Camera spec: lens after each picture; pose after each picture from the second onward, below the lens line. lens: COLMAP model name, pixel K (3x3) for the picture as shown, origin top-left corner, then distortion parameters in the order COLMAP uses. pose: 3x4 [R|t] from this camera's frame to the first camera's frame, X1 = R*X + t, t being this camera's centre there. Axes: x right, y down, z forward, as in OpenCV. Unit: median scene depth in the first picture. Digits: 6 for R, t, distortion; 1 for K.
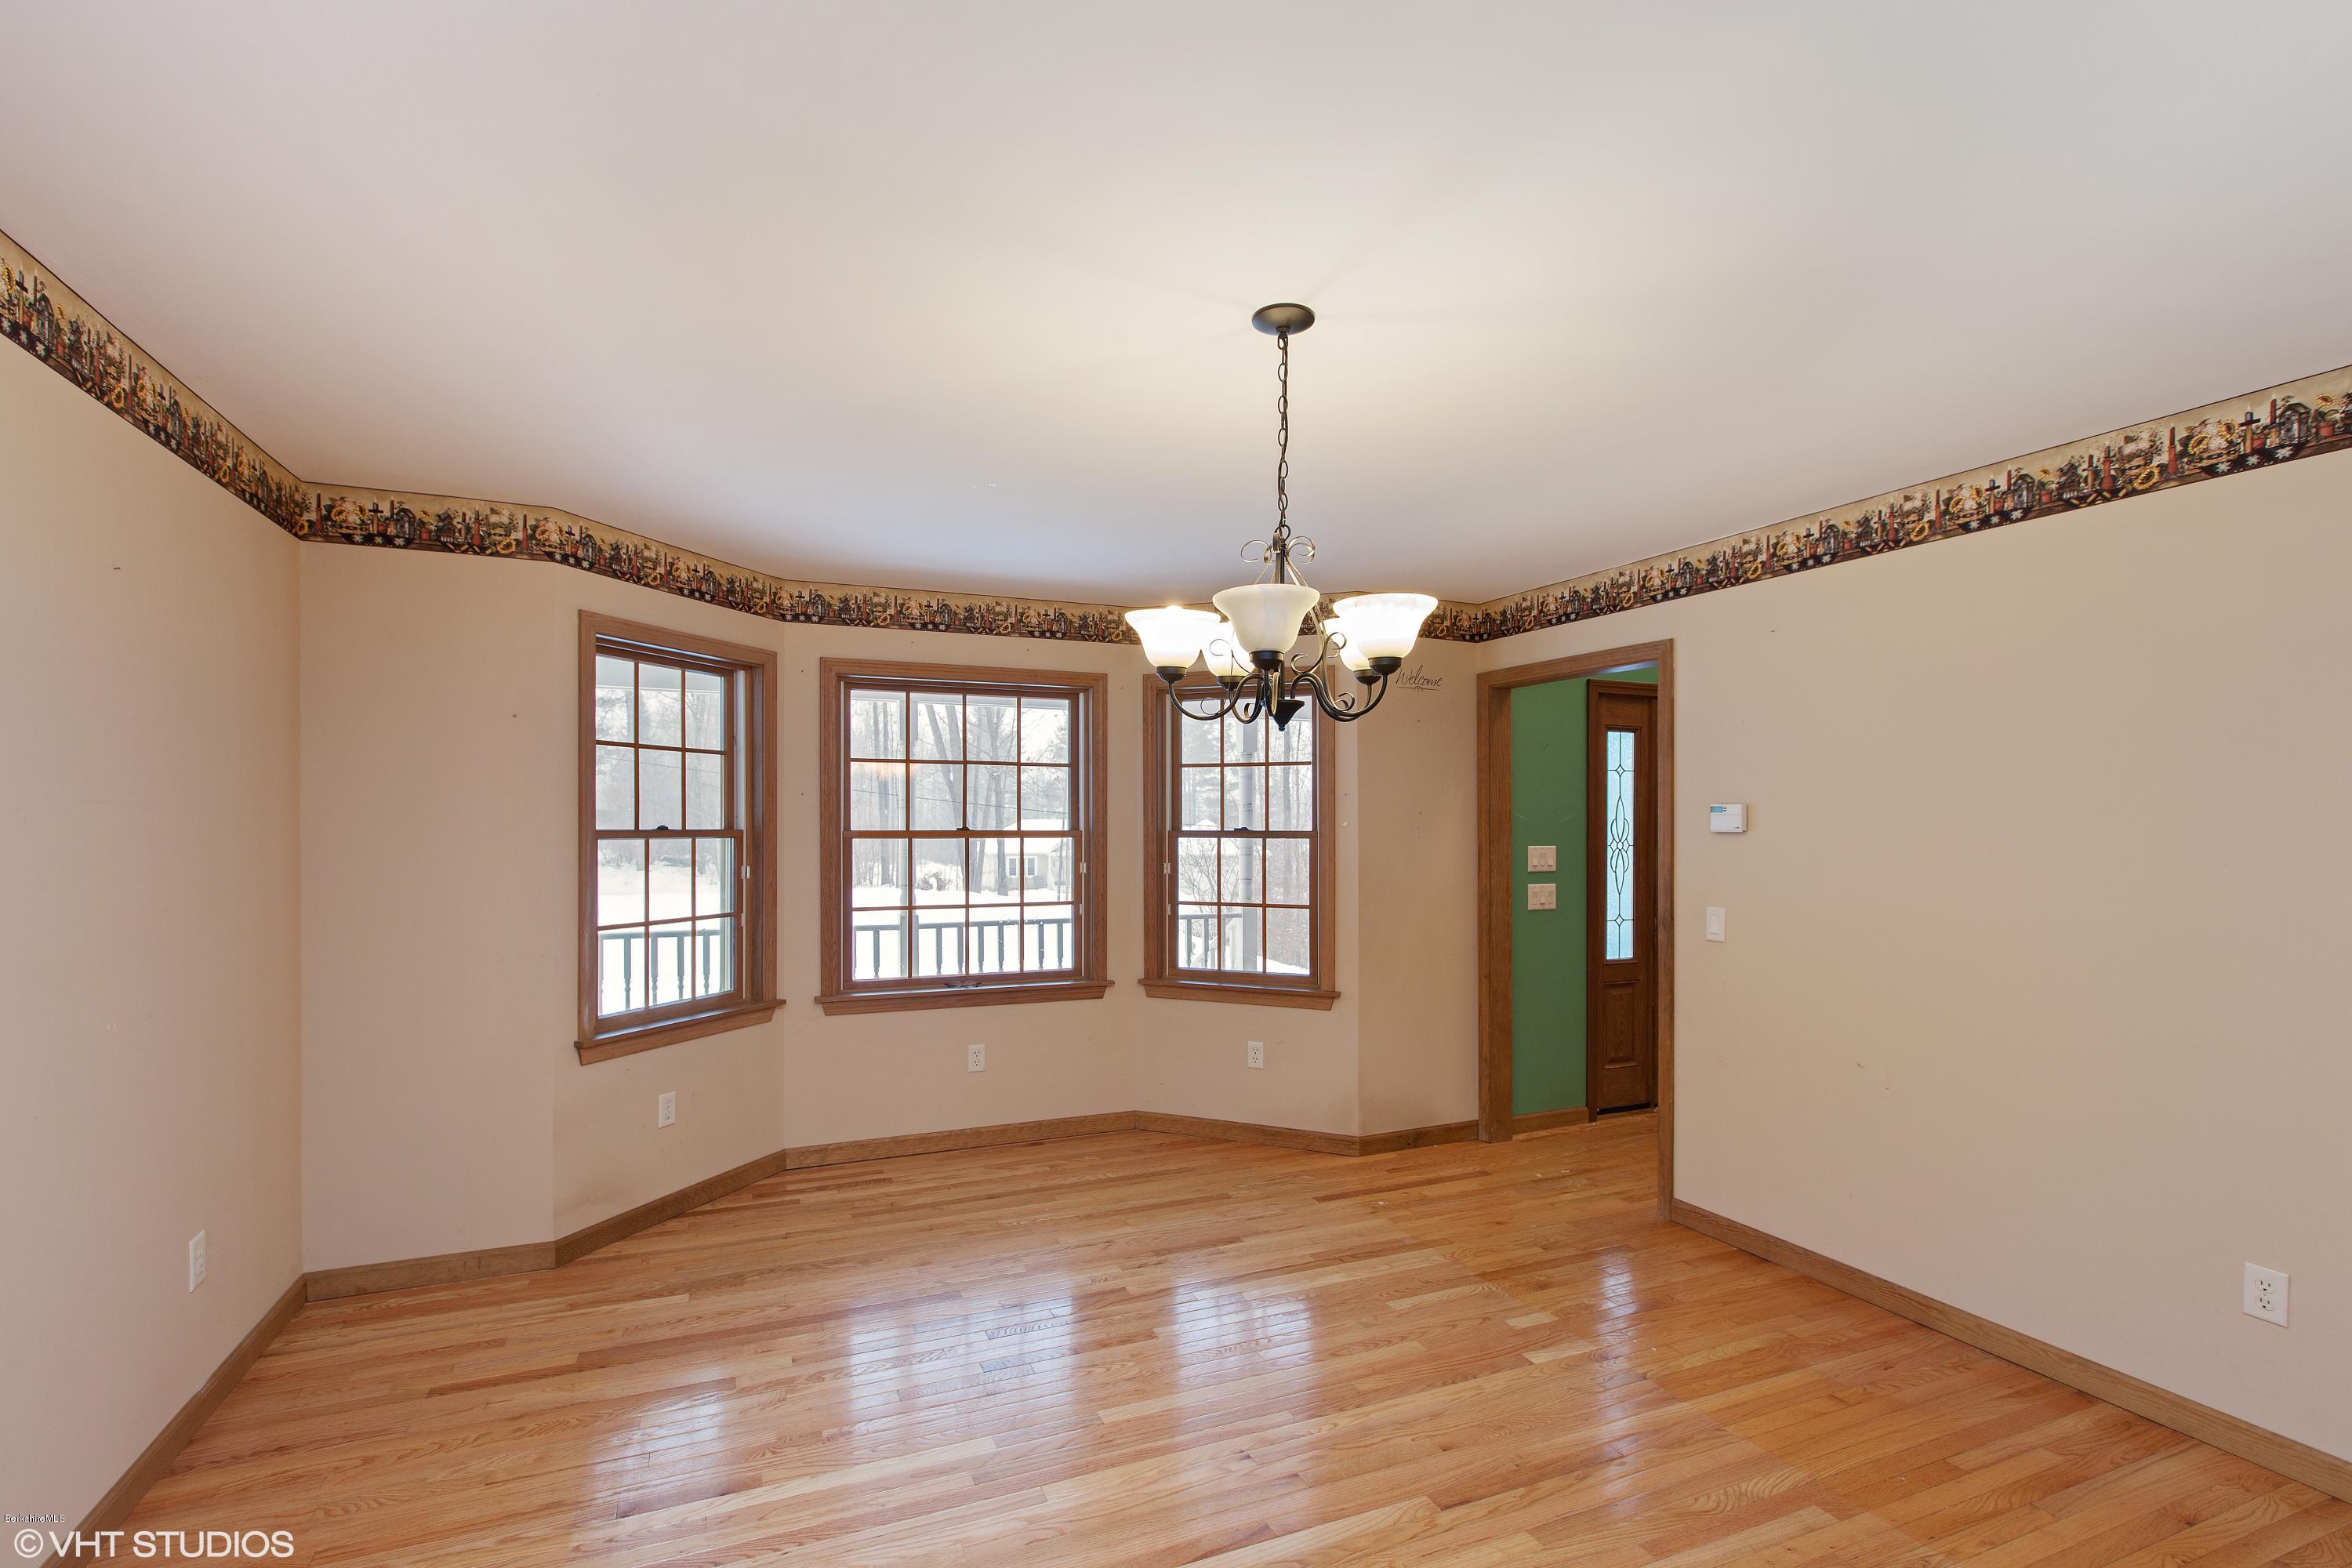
lens RADIAL K [[1067.7, 0, 1171.1], [0, 1067.7, 808.9], [0, 0, 1]] dist [0.005250, 0.000401]
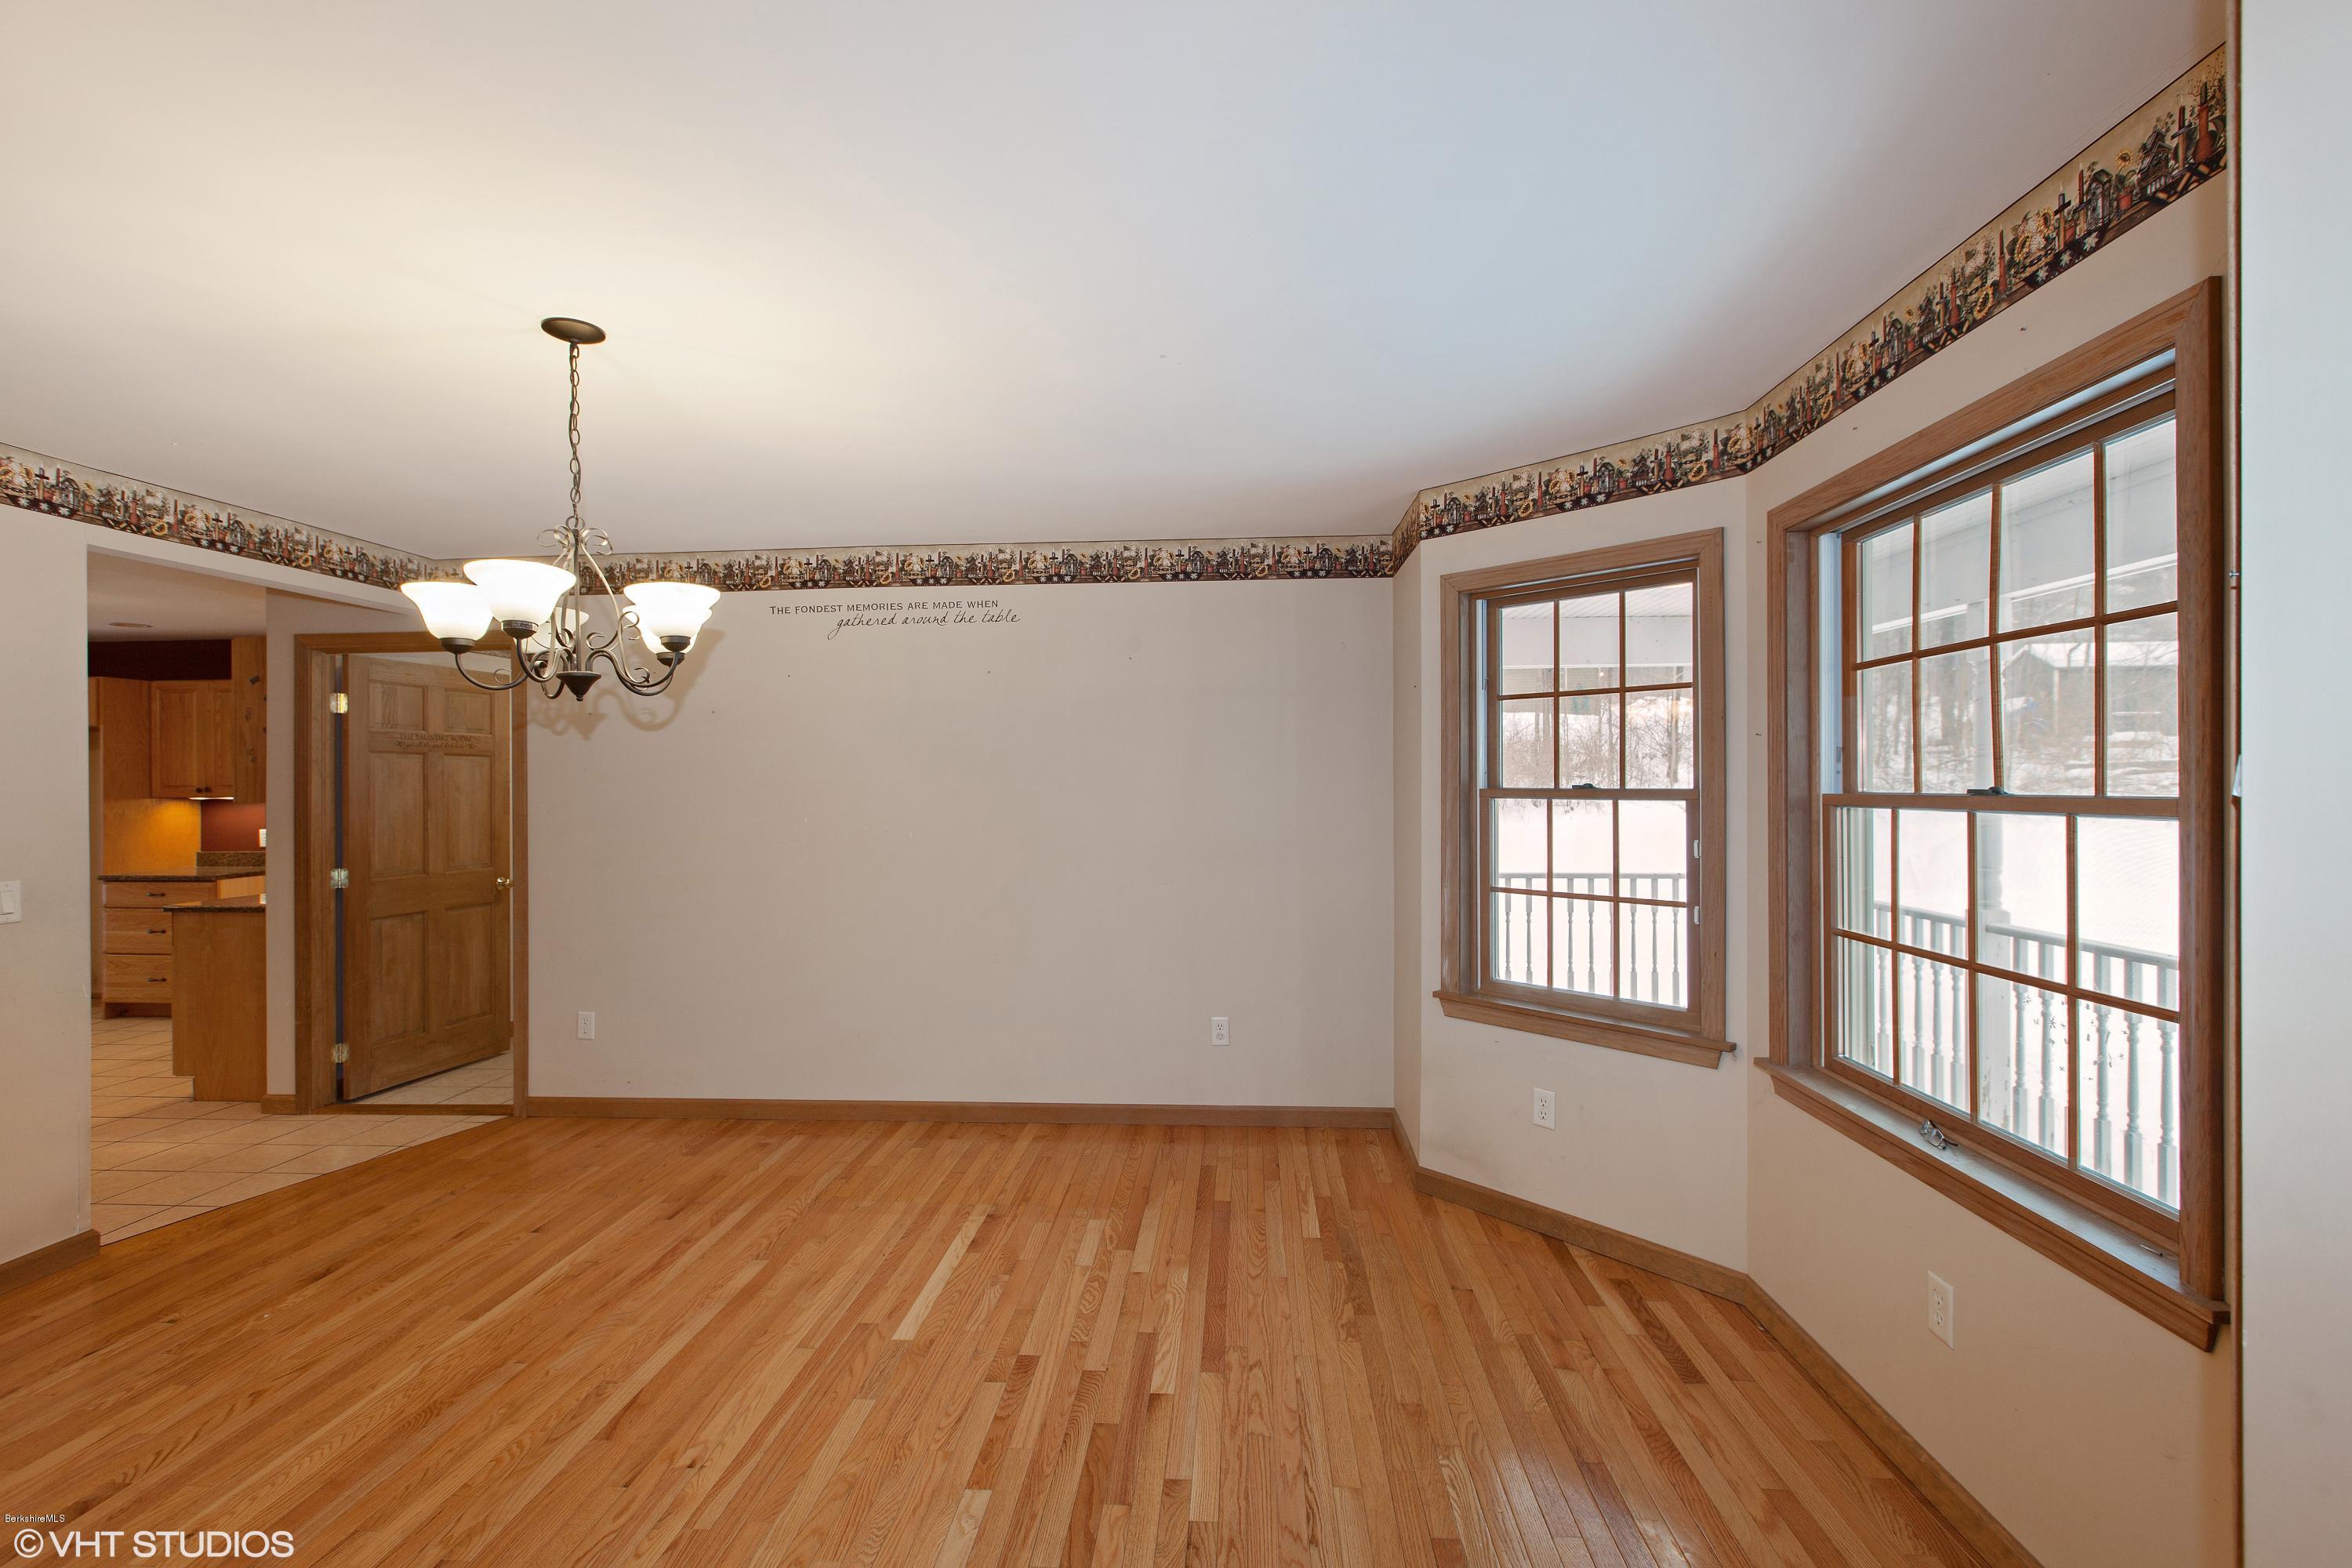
lens RADIAL K [[1067.7, 0, 1171.1], [0, 1067.7, 808.9], [0, 0, 1]] dist [0.005250, 0.000401]
pose [[-0.456982, 0.018321, -0.889287, 0.440239], [0.005962, 0.999828, 0.017535, 0.021803], [0.889456, 0.002711, -0.457013, 1.148471]]
